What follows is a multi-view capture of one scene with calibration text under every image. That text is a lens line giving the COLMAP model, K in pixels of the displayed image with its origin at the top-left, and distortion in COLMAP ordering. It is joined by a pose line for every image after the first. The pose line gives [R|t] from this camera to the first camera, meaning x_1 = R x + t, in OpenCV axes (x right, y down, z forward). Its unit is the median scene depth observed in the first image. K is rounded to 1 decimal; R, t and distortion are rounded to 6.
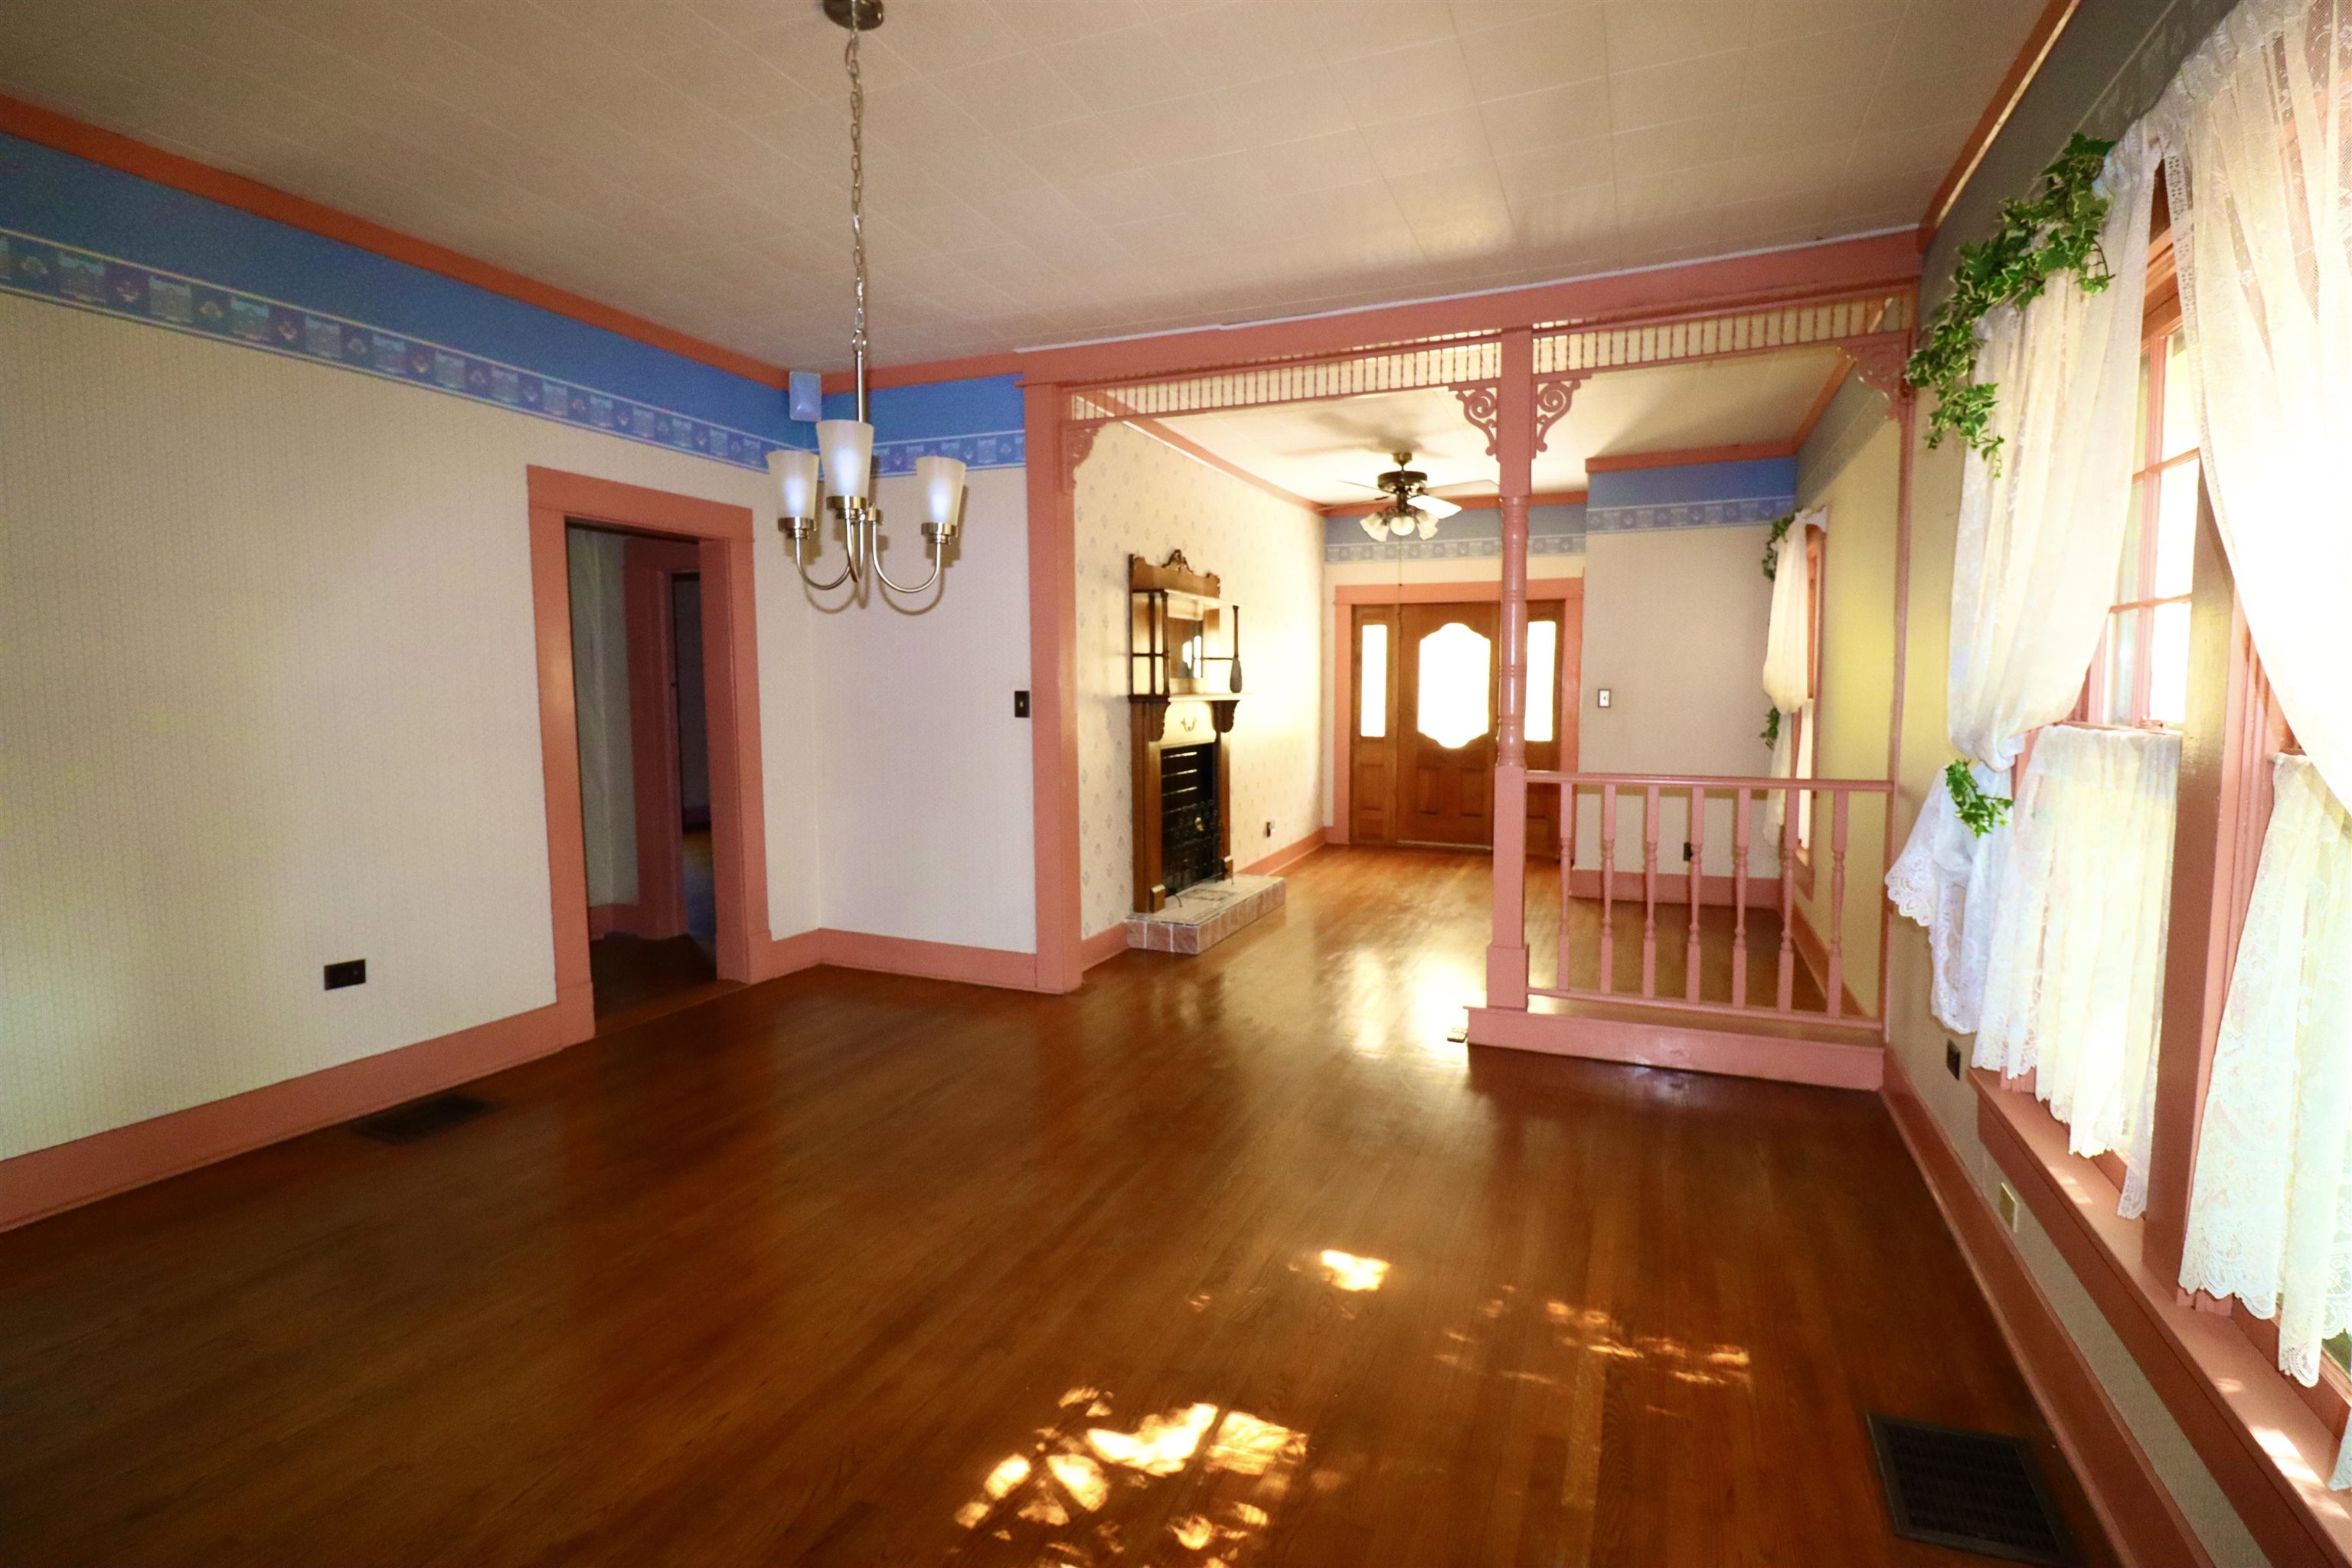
lens RADIAL K [[1085.2, 0, 1175.7], [0, 1085.2, 787.0], [0, 0, 1]] dist [-0.005725, -0.009878]
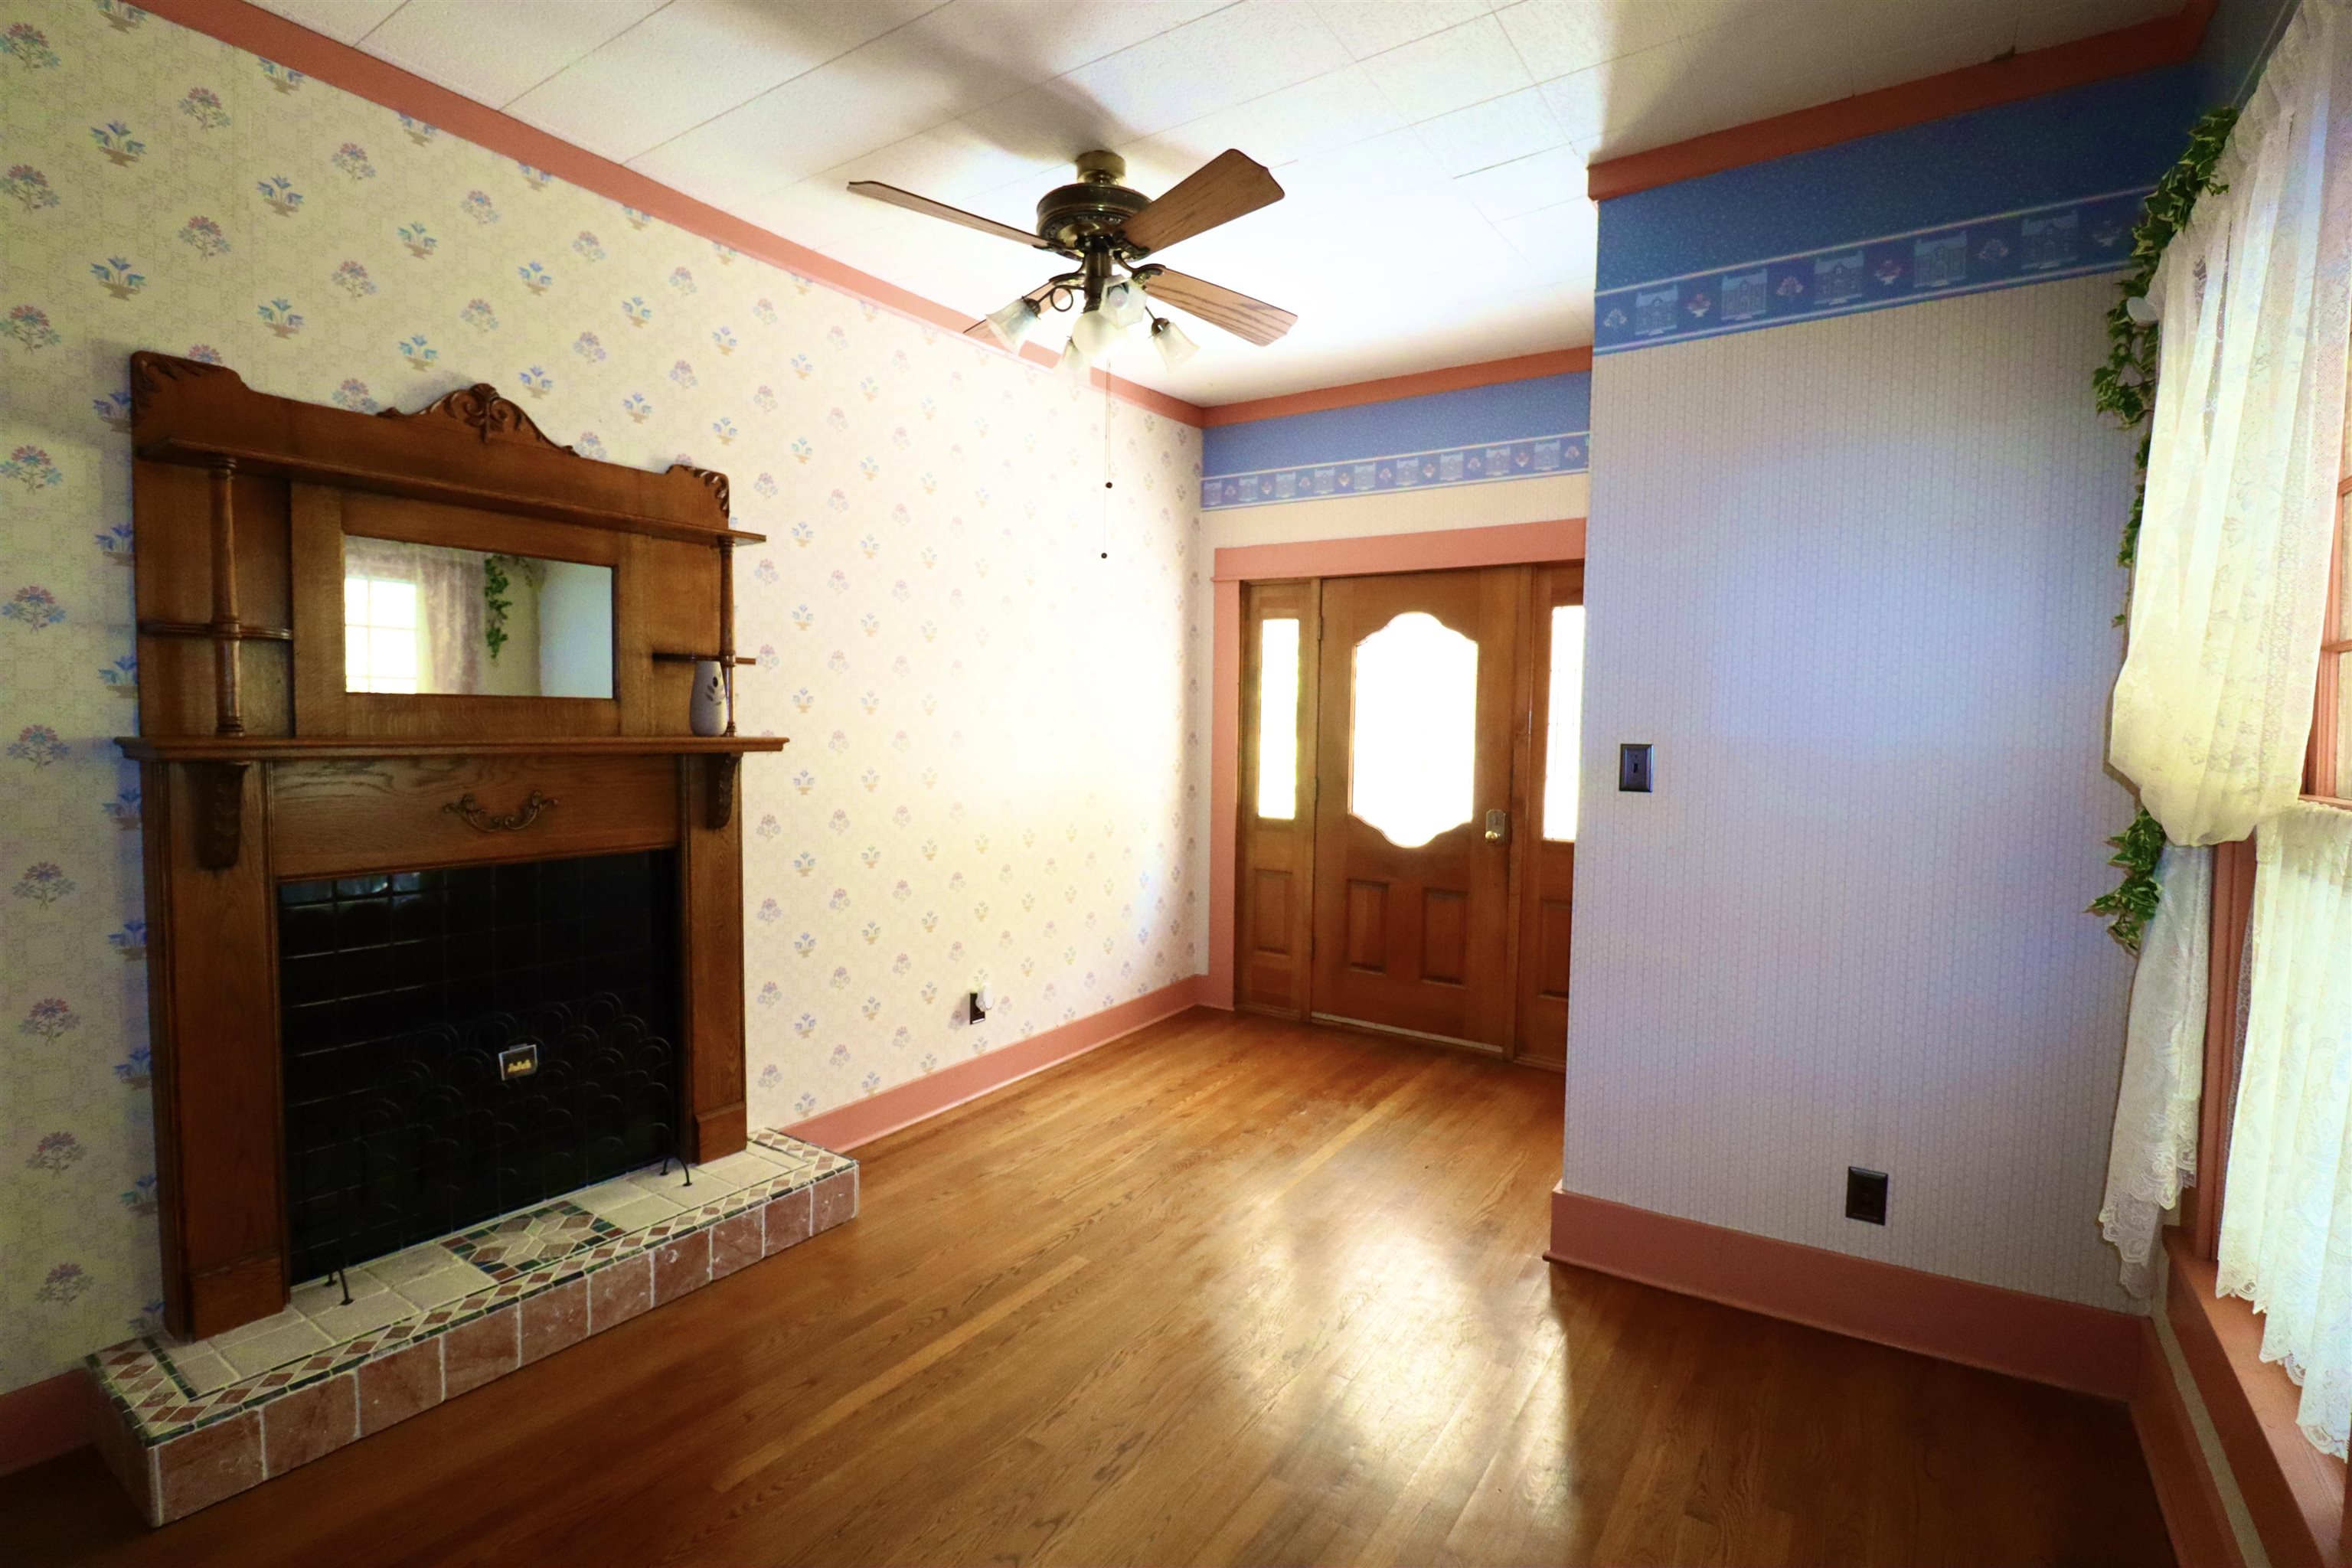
lens RADIAL K [[1085.2, 0, 1186.9], [0, 1085.2, 782.4], [0, 0, 1]] dist [-0.005725, -0.009878]
pose [[0.985260, 0.026640, -0.168974, 0.230953], [-0.032858, 0.998878, -0.034108, -0.045137], [0.167876, 0.039158, 0.985030, 0.449934]]
